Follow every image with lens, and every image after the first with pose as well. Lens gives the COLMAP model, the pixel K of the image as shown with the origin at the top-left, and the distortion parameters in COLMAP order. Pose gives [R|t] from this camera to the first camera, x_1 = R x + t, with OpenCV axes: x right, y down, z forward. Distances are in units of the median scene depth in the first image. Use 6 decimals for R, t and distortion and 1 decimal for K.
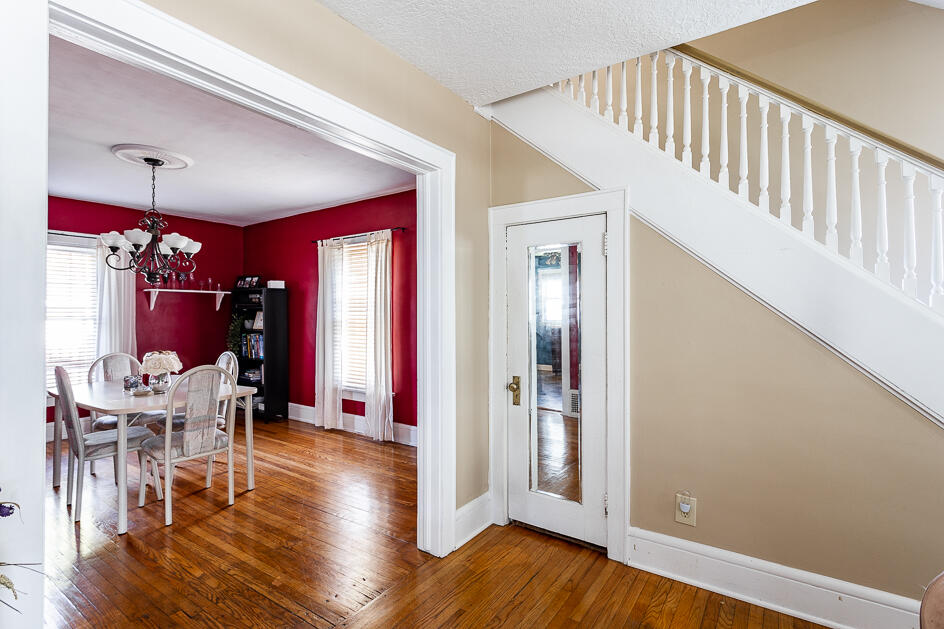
lens RADIAL K [[451.7, 0, 474.7], [0, 451.7, 296.7], [0, 0, 1]] dist [0.002533, 0.000613]
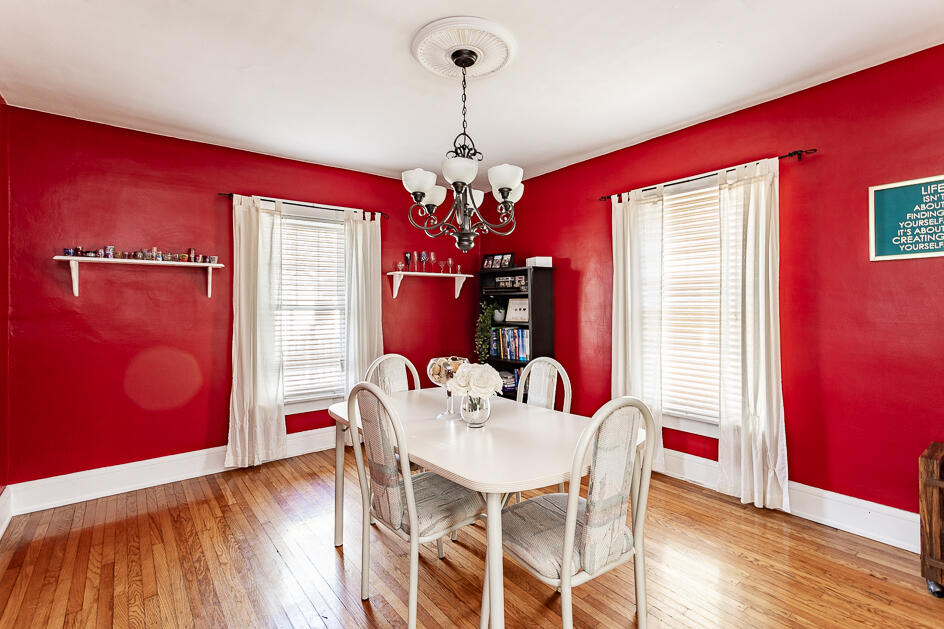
lens RADIAL K [[451.7, 0, 474.7], [0, 451.7, 296.7], [0, 0, 1]] dist [0.002533, 0.000613]
pose [[0.953944, -0.008787, -0.299855, -0.330791], [0.014695, 0.999740, 0.017455, 0.015794], [0.299624, -0.021057, 0.953825, 0.261761]]
